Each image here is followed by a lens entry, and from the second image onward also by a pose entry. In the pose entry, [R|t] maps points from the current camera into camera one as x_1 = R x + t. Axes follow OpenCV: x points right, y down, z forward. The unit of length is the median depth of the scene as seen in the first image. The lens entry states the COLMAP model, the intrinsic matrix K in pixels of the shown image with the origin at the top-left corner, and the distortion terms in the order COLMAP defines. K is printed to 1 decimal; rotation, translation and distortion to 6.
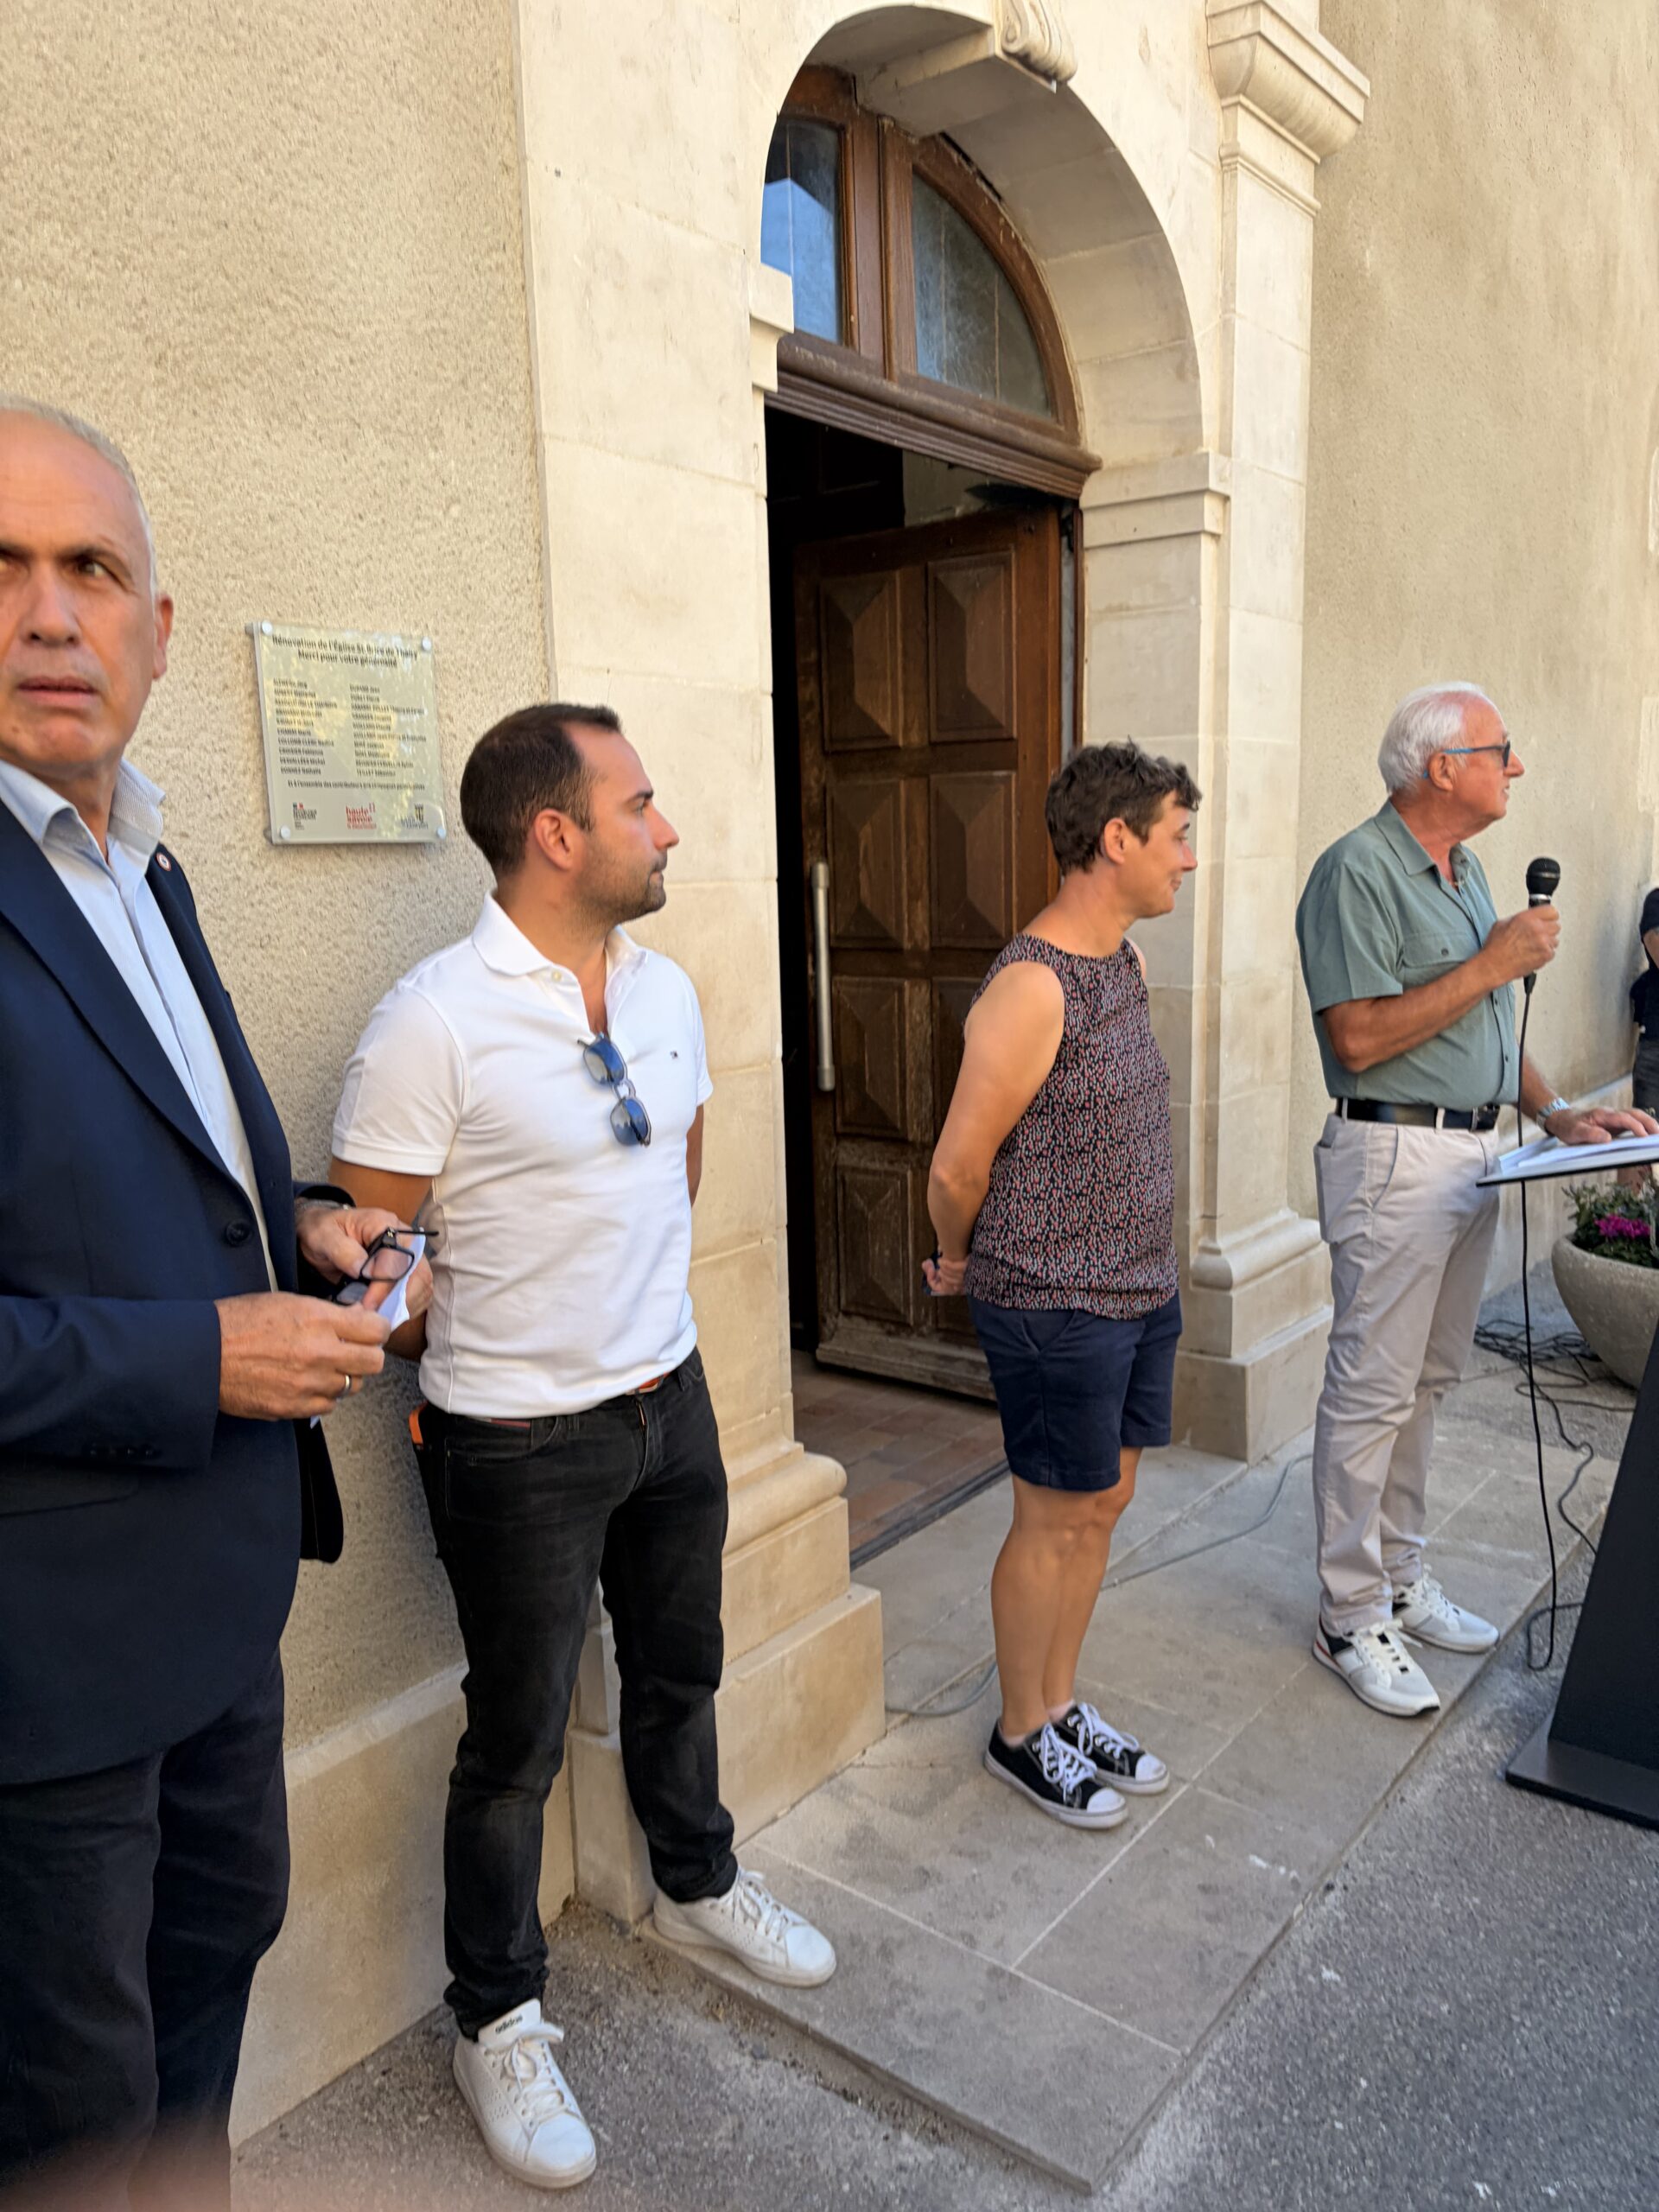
lens RADIAL K [[1649.2, 0, 829.5], [0, 1649.2, 1106.0], [0, 0, 1]] dist [0.040989, -0.048759]
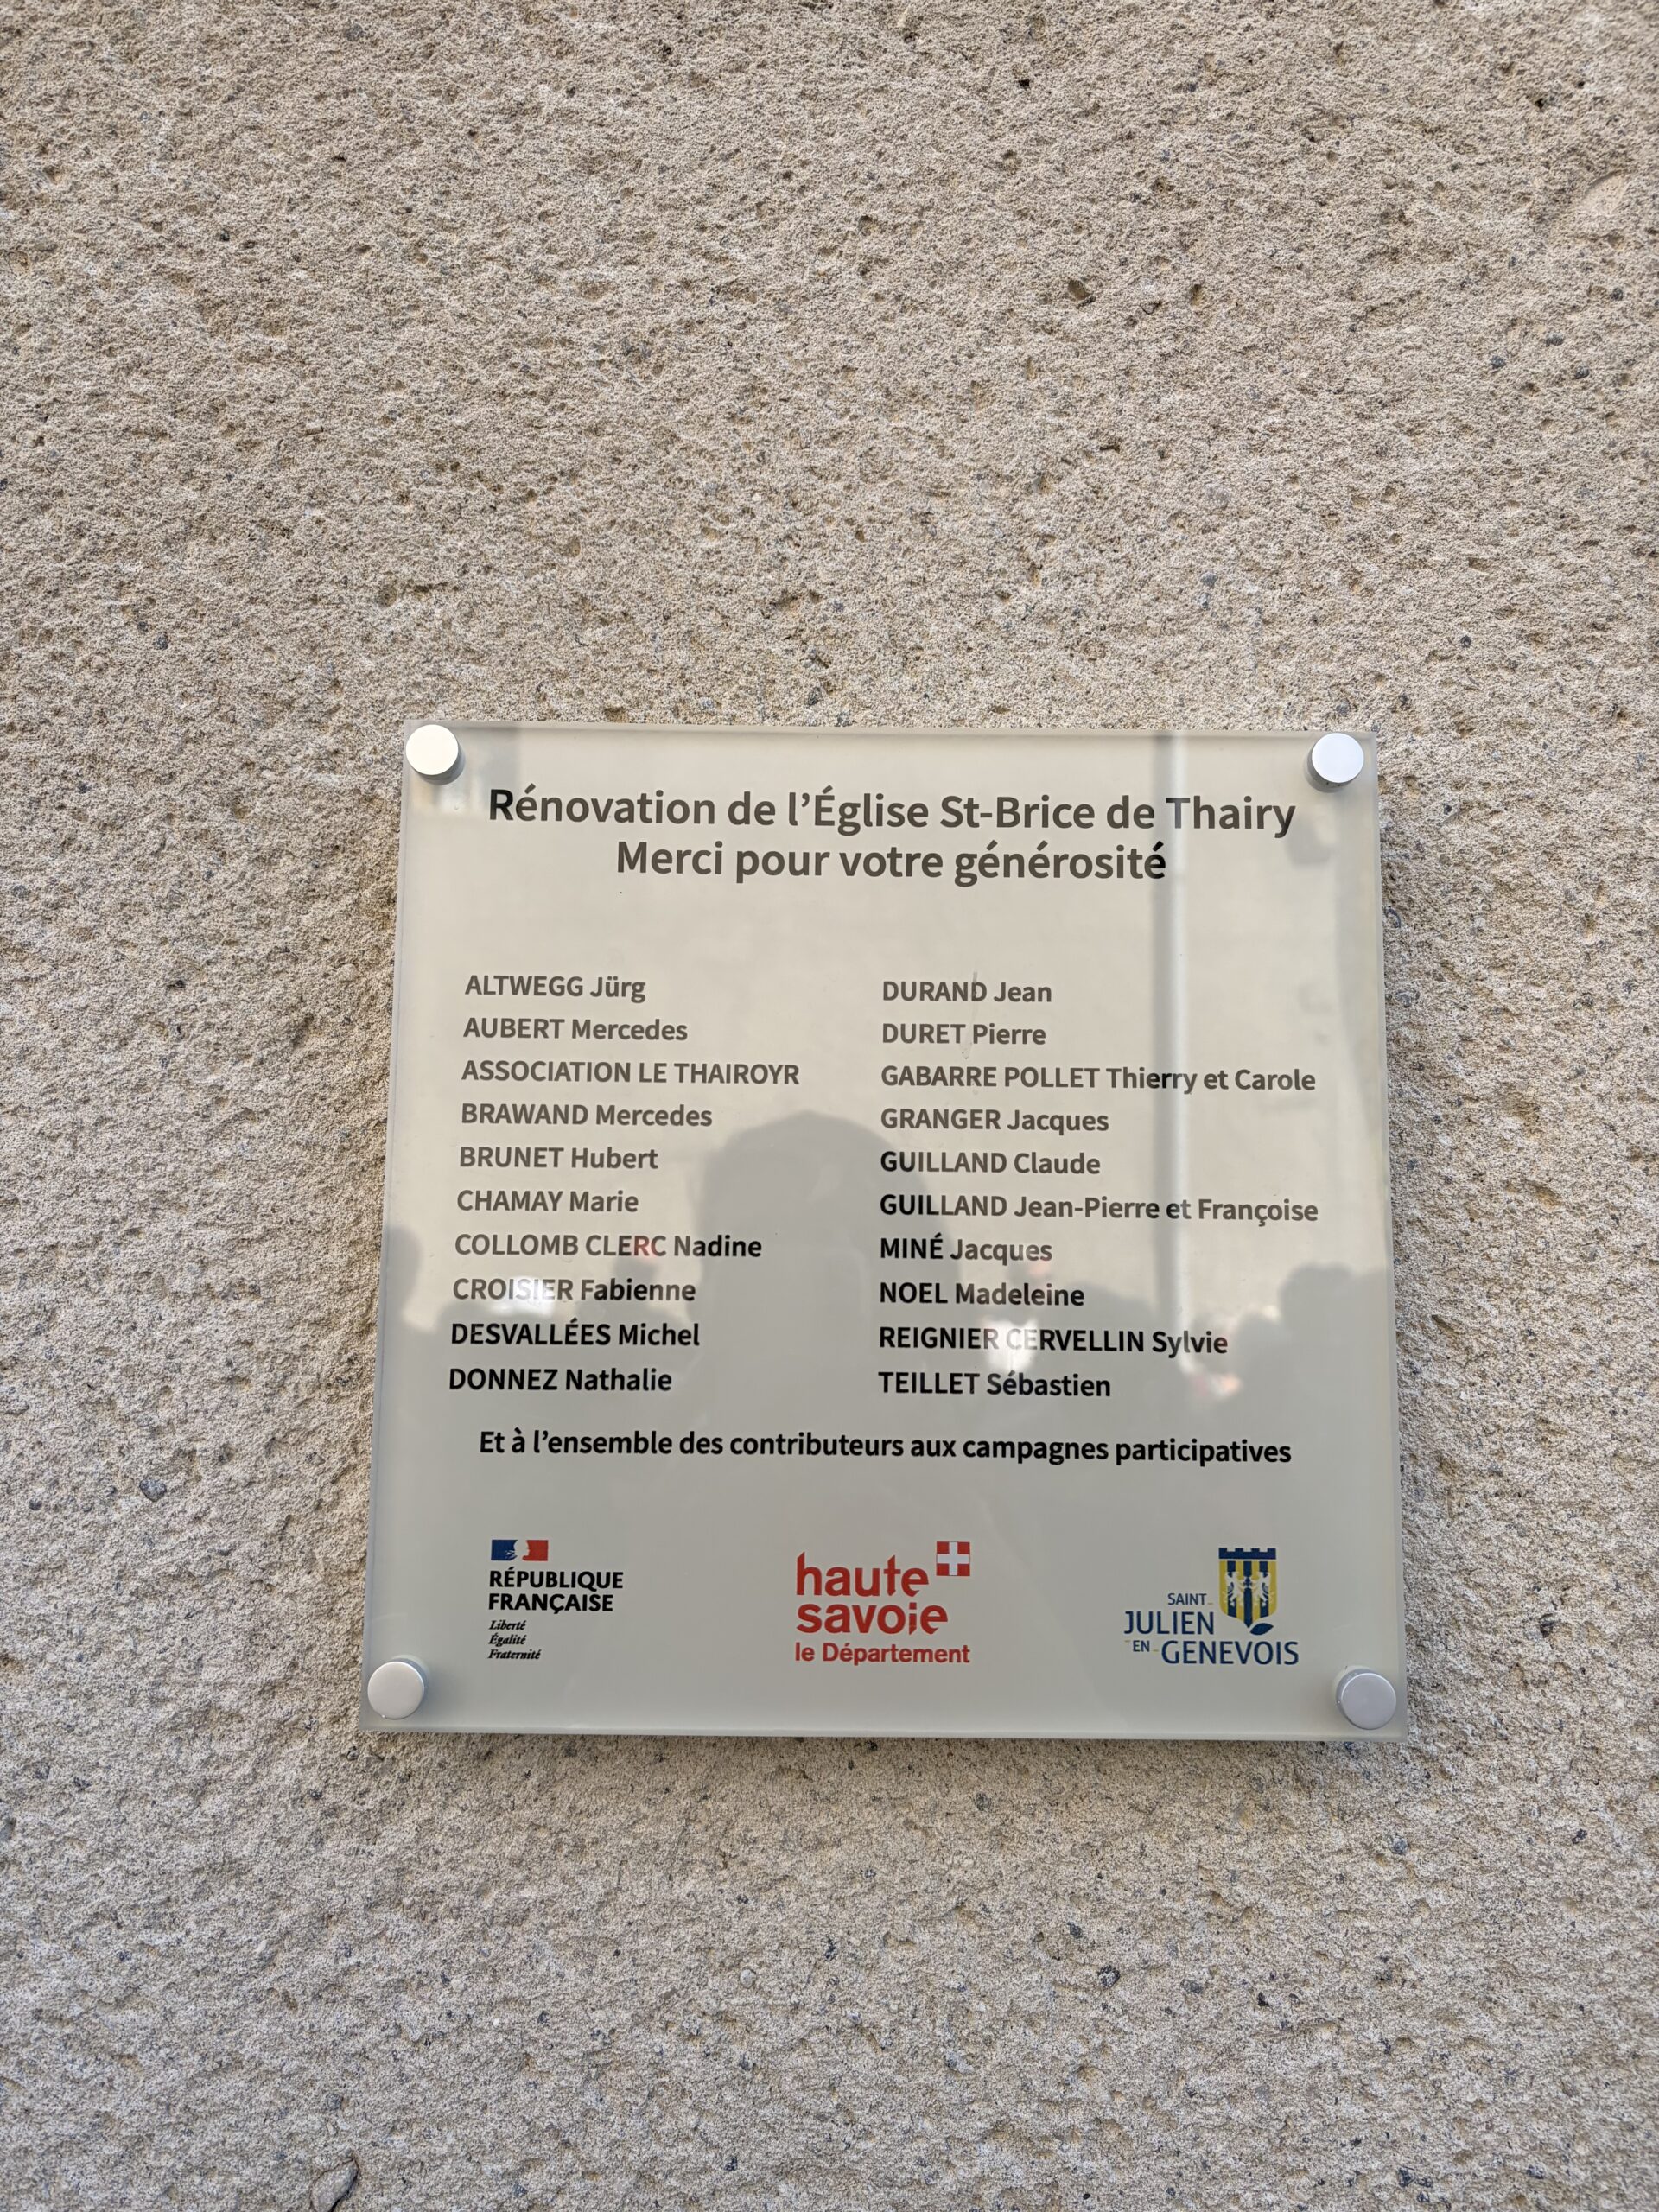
lens RADIAL K [[1649.2, 0, 829.5], [0, 1649.2, 1106.0], [0, 0, 1]] dist [0.040989, -0.048759]
pose [[0.601767, -0.055637, -0.796732, -0.067669], [-0.145838, 0.973144, -0.178107, -0.107844], [0.785244, 0.223372, 0.577492, 0.474742]]
